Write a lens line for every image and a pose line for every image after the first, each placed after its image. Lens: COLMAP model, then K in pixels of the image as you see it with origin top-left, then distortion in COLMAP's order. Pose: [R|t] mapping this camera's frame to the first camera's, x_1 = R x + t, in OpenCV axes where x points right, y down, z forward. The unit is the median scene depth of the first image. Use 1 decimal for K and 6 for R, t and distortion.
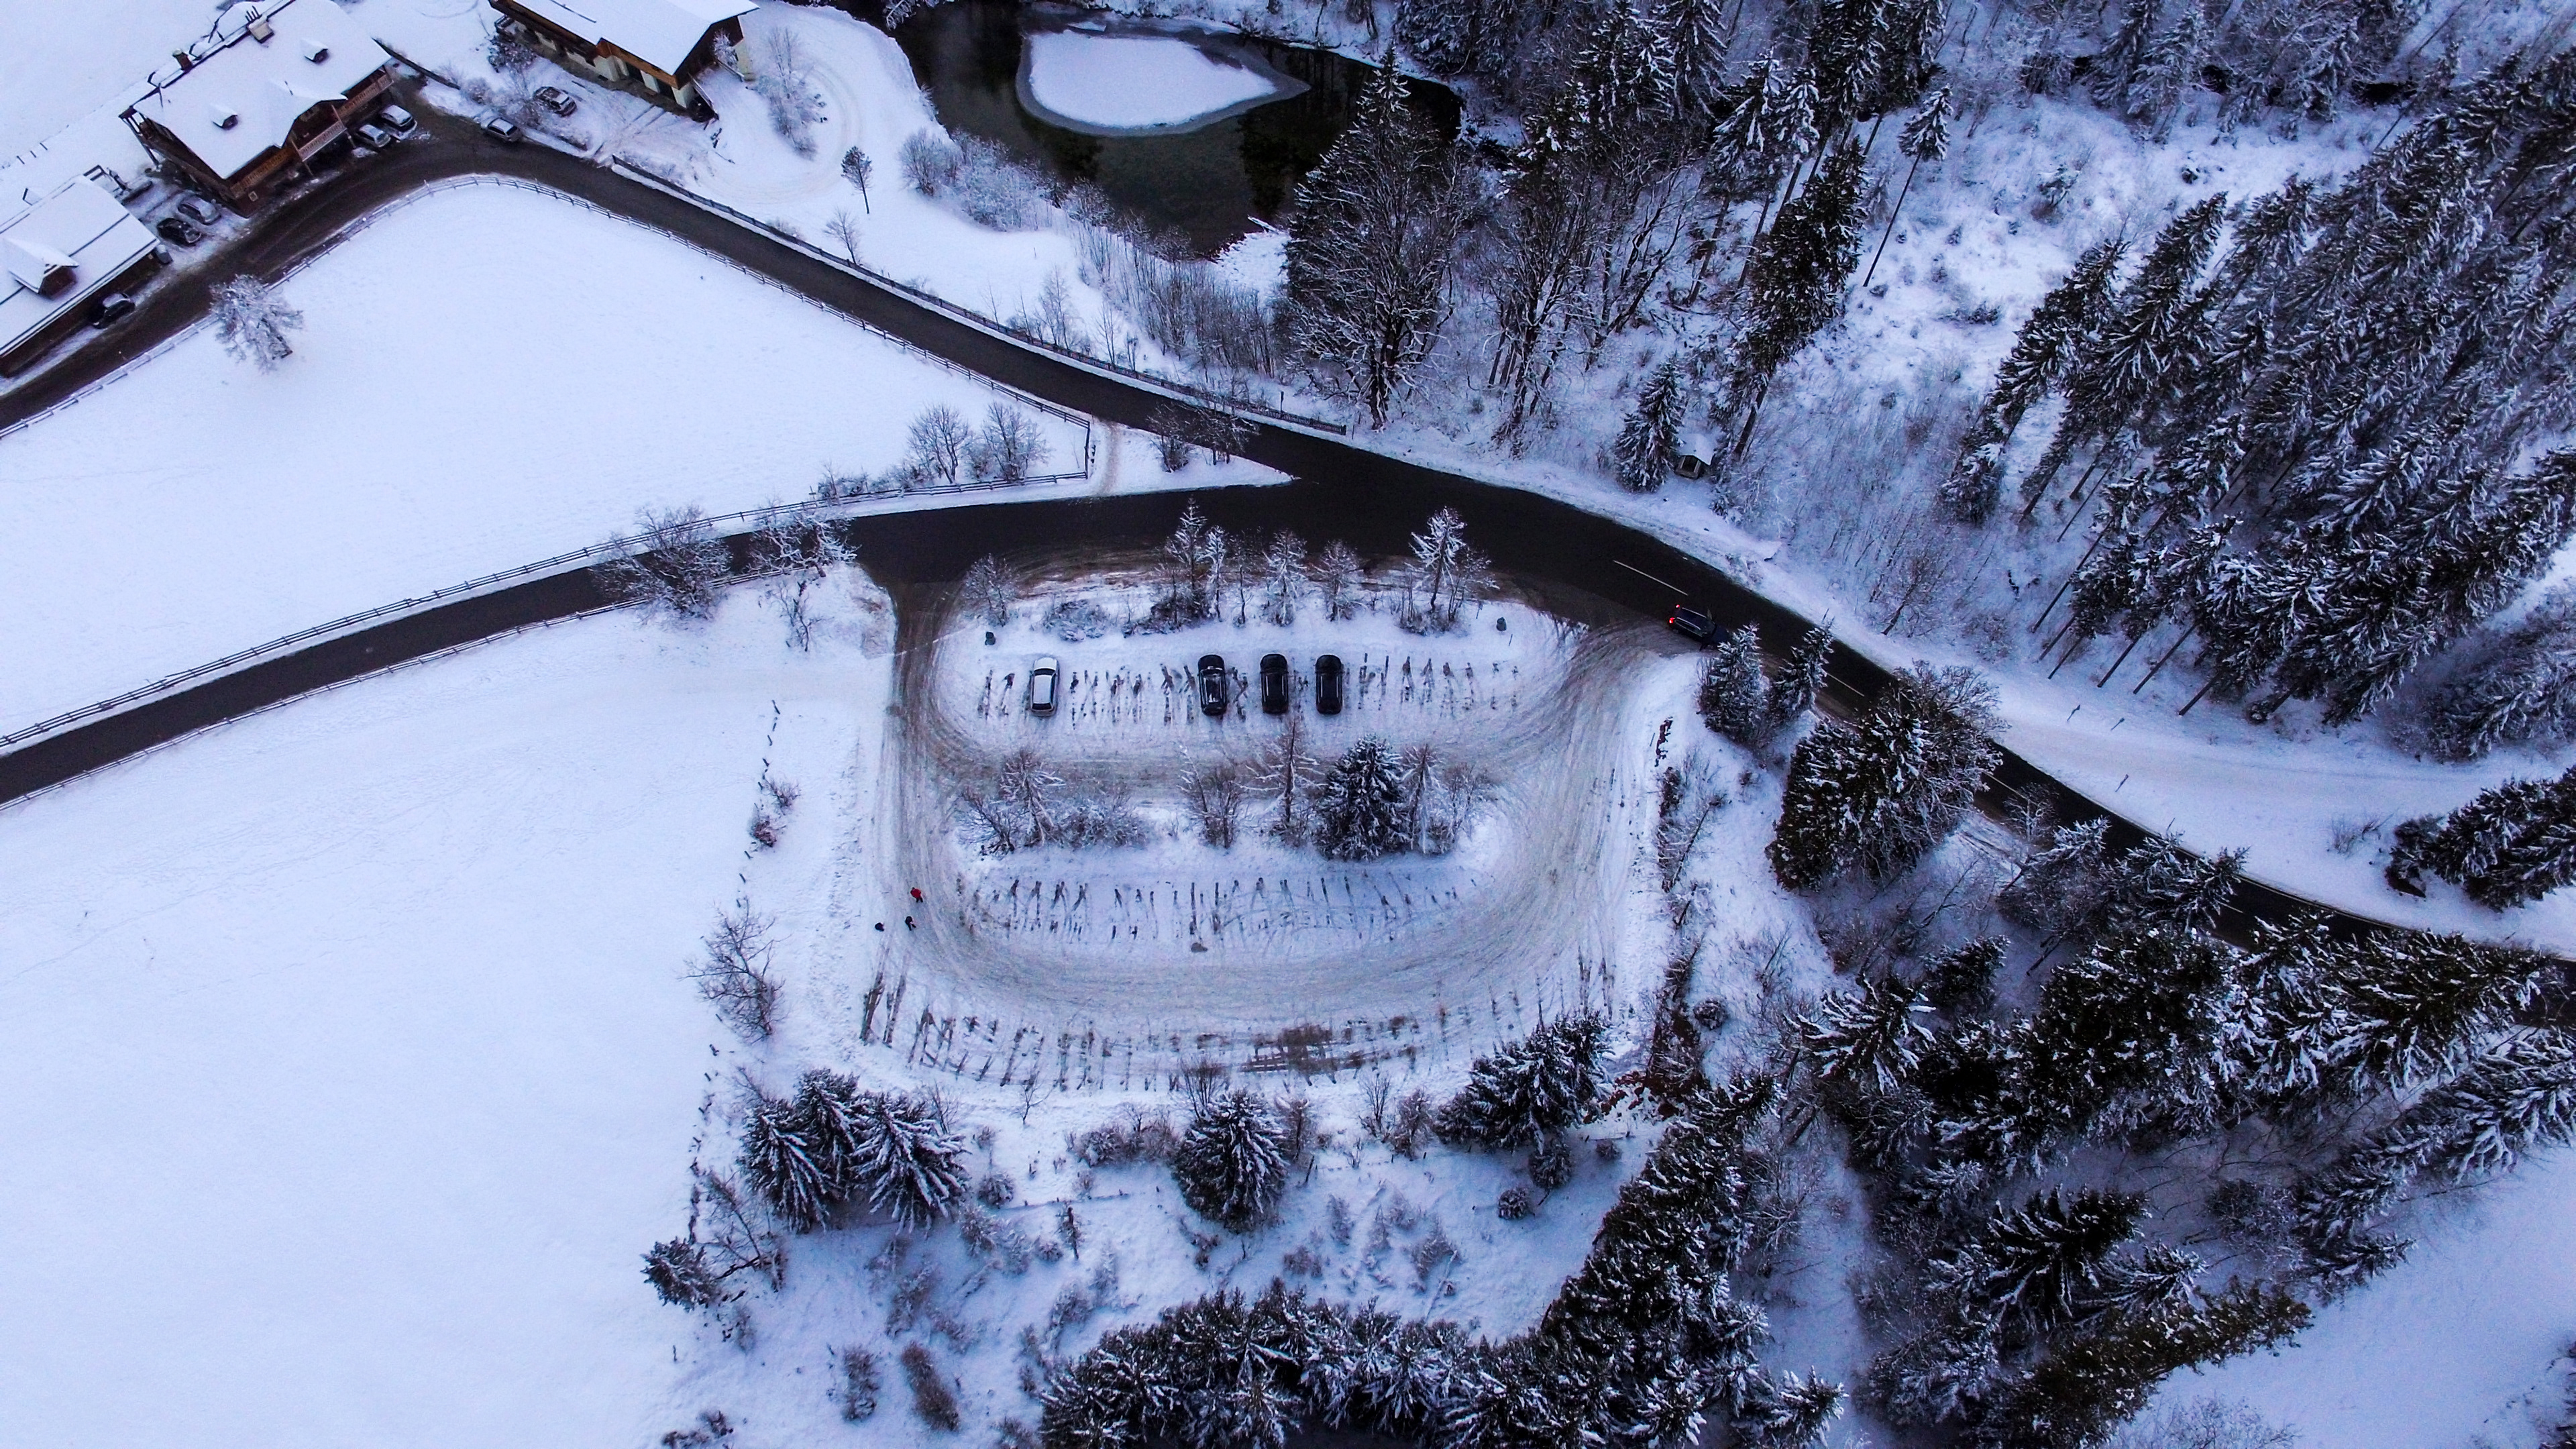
lens RADIAL K [[1662.3, 0, 1288.0], [0, 1662.3, 724.5], [0, 0, 1]] dist [-0.134315, 0.076094]
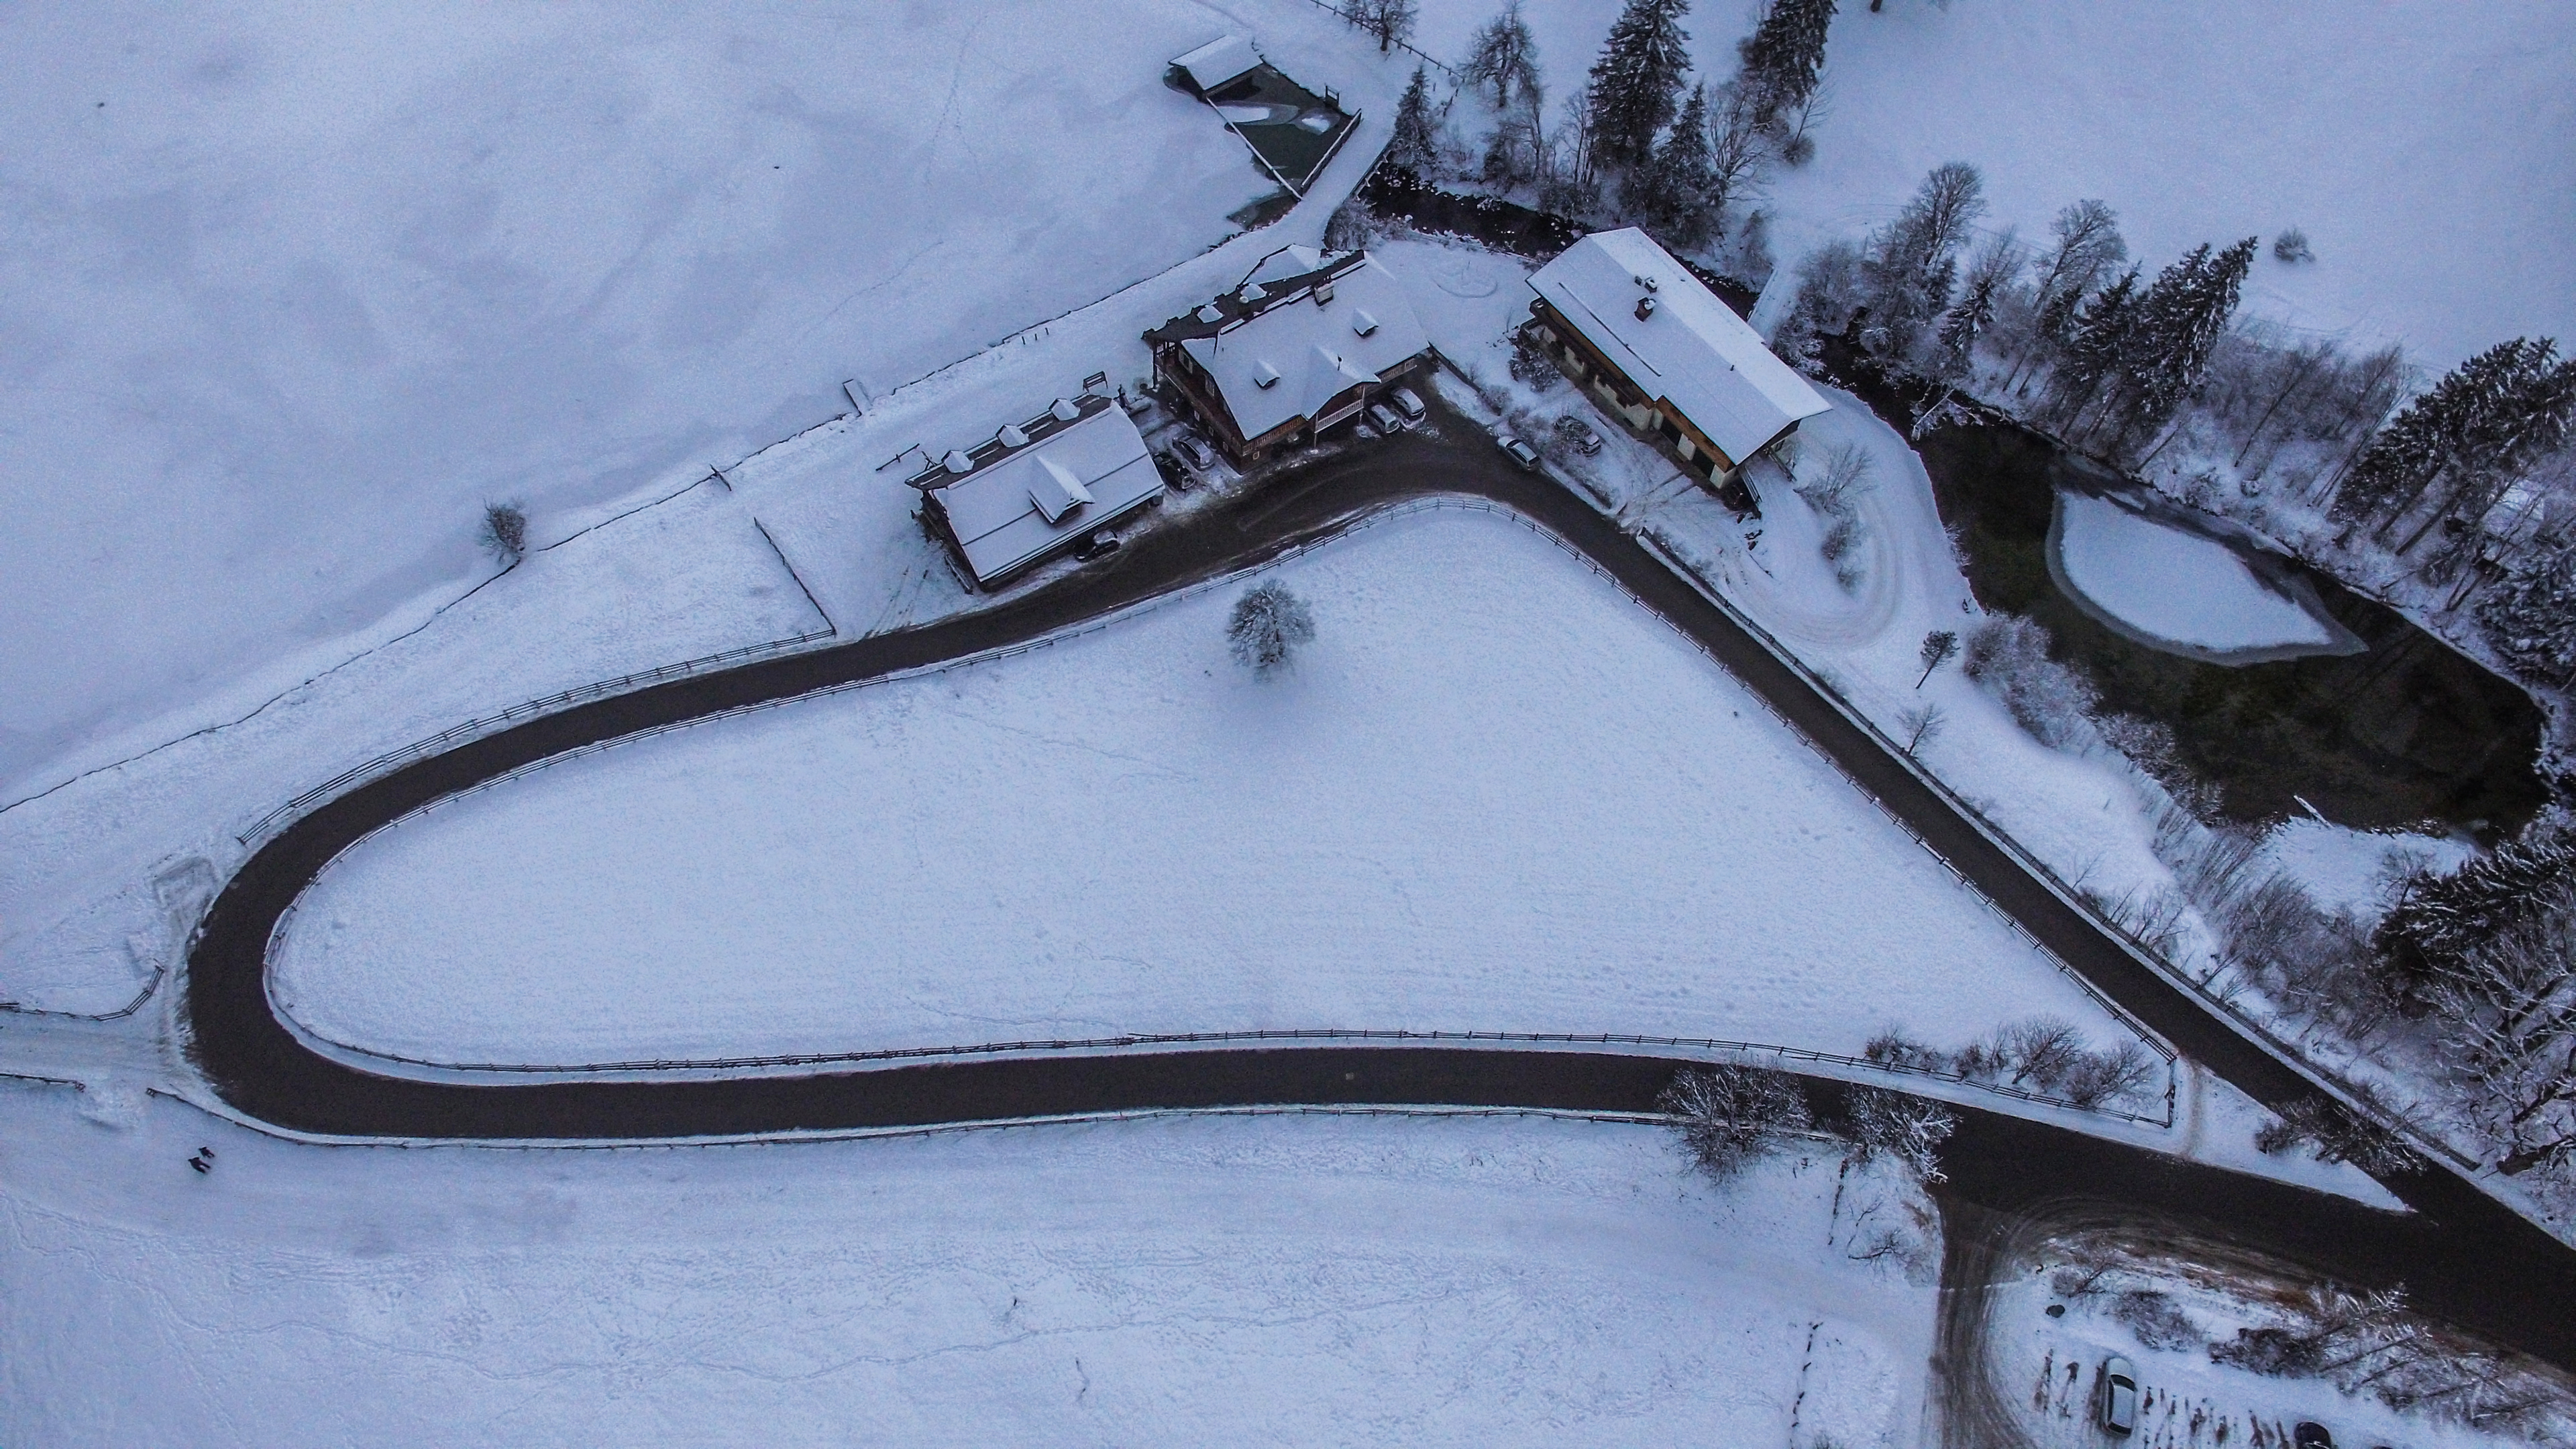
lens RADIAL K [[1662.3, 0, 1288.0], [0, 1662.3, 724.5], [0, 0, 1]] dist [-0.134315, 0.076094]
pose [[0.934307, 0.299247, -0.193704, -0.415847], [-0.311652, 0.949500, -0.036363, -0.160405], [0.173041, 0.094342, 0.980386, 0.067142]]
